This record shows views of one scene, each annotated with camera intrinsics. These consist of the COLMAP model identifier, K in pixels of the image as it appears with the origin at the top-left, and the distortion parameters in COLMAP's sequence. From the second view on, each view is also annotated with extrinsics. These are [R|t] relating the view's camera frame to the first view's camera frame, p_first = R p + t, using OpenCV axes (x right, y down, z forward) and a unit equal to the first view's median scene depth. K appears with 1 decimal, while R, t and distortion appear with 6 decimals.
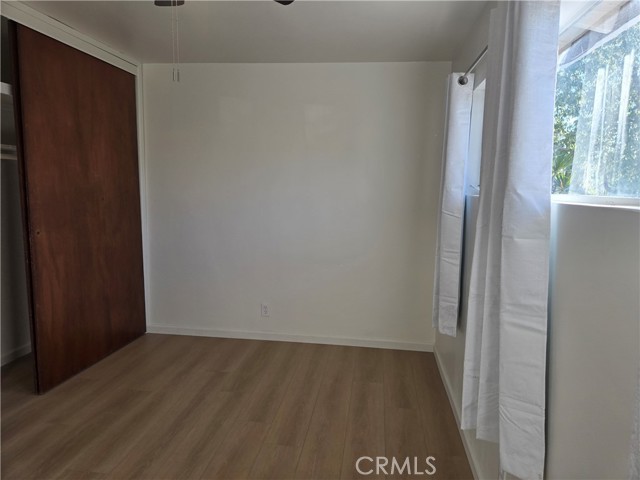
lens RADIAL K [[423.5, 0, 320.8], [0, 423.5, 236.6], [0, 0, 1]] dist [0.063198, -0.043983]
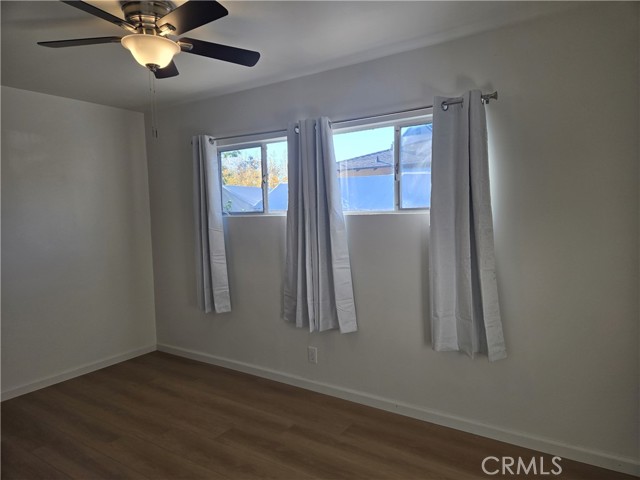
lens RADIAL K [[423.5, 0, 325.5], [0, 423.5, 242.4], [0, 0, 1]] dist [0.063198, -0.043983]
pose [[0.435259, -0.102136, 0.894493, -0.863804], [0.140783, 0.989043, 0.044427, -0.022827], [-0.889230, 0.106592, 0.444869, 0.018643]]
